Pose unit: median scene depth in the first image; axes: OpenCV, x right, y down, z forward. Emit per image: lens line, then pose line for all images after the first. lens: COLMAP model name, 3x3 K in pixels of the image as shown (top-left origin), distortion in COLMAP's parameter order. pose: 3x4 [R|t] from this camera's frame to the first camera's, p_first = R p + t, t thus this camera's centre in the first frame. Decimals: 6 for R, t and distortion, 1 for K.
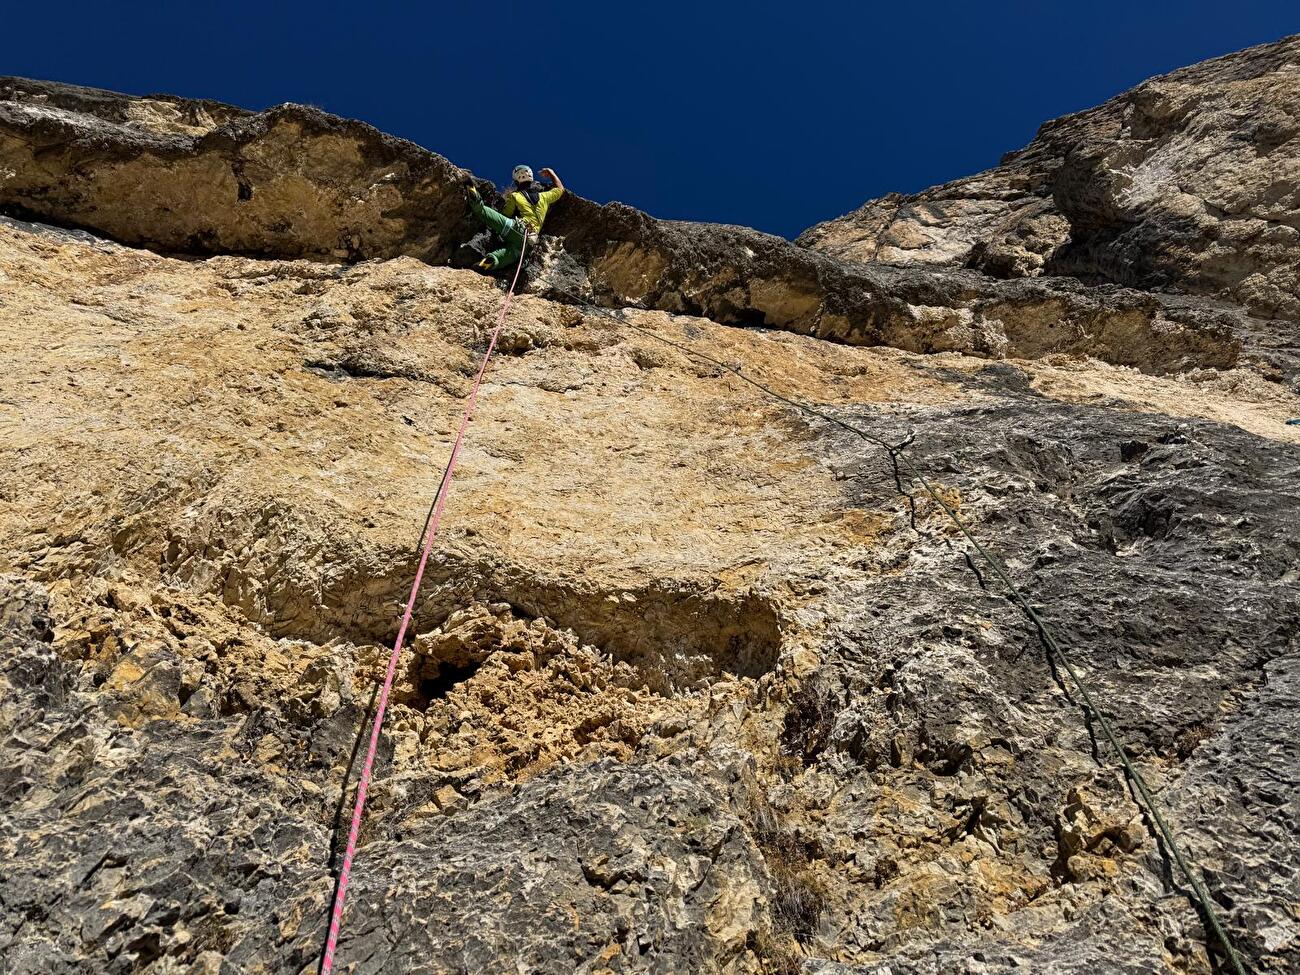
lens RADIAL K [[915.9, 0, 650.0], [0, 915.9, 487.5], [0, 0, 1]] dist [0.068854, -0.000171]
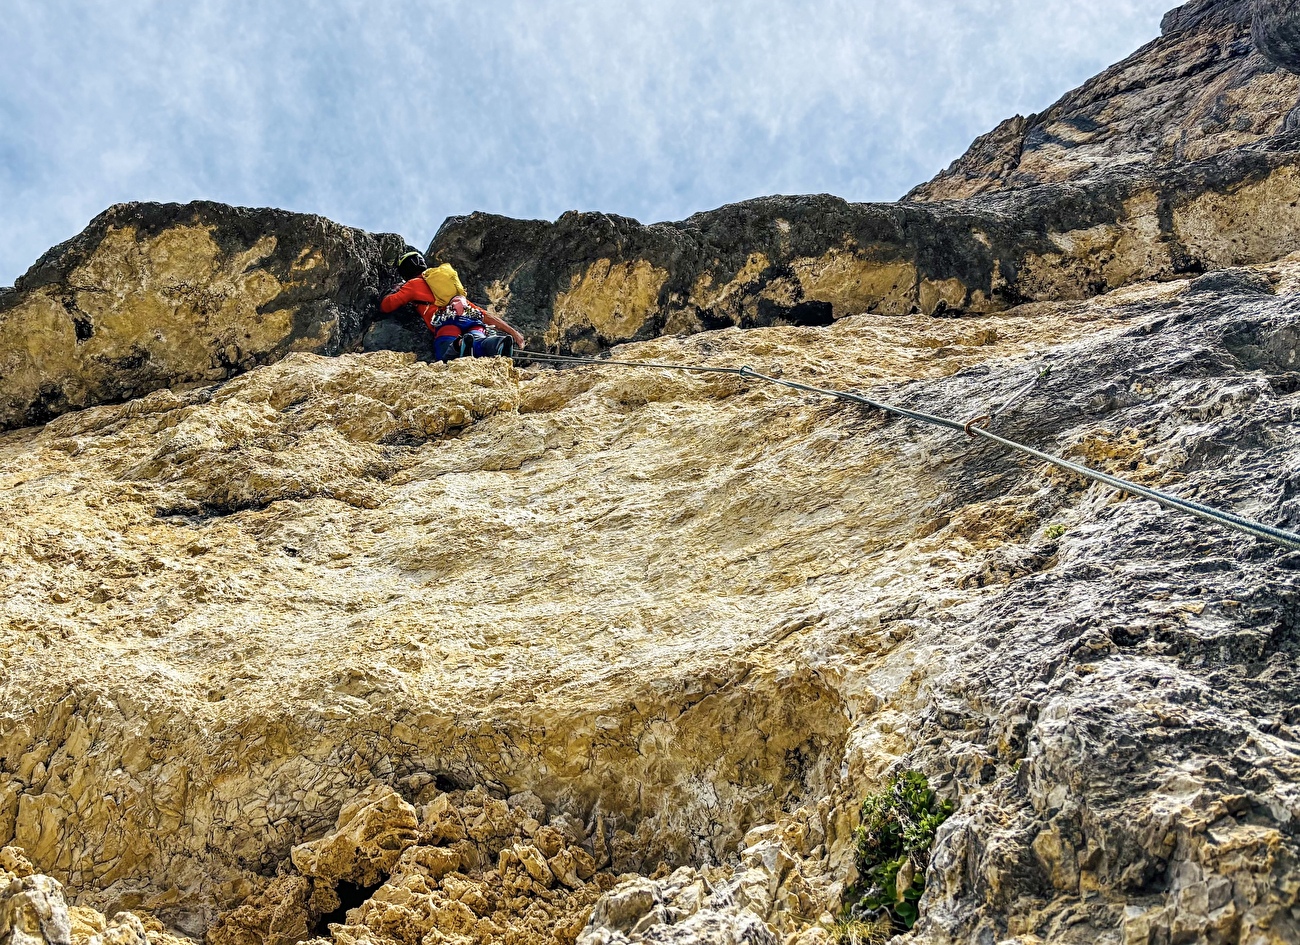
lens RADIAL K [[1145.8, 0, 650.0], [0, 1145.8, 546.2], [0, 0, 1]] dist [0.013504, 0.014541]
pose [[0.945227, -0.249922, -0.209966, 0.194180], [0.215091, 0.960738, -0.175266, 0.146533], [0.245525, 0.120504, 0.961871, 0.258381]]
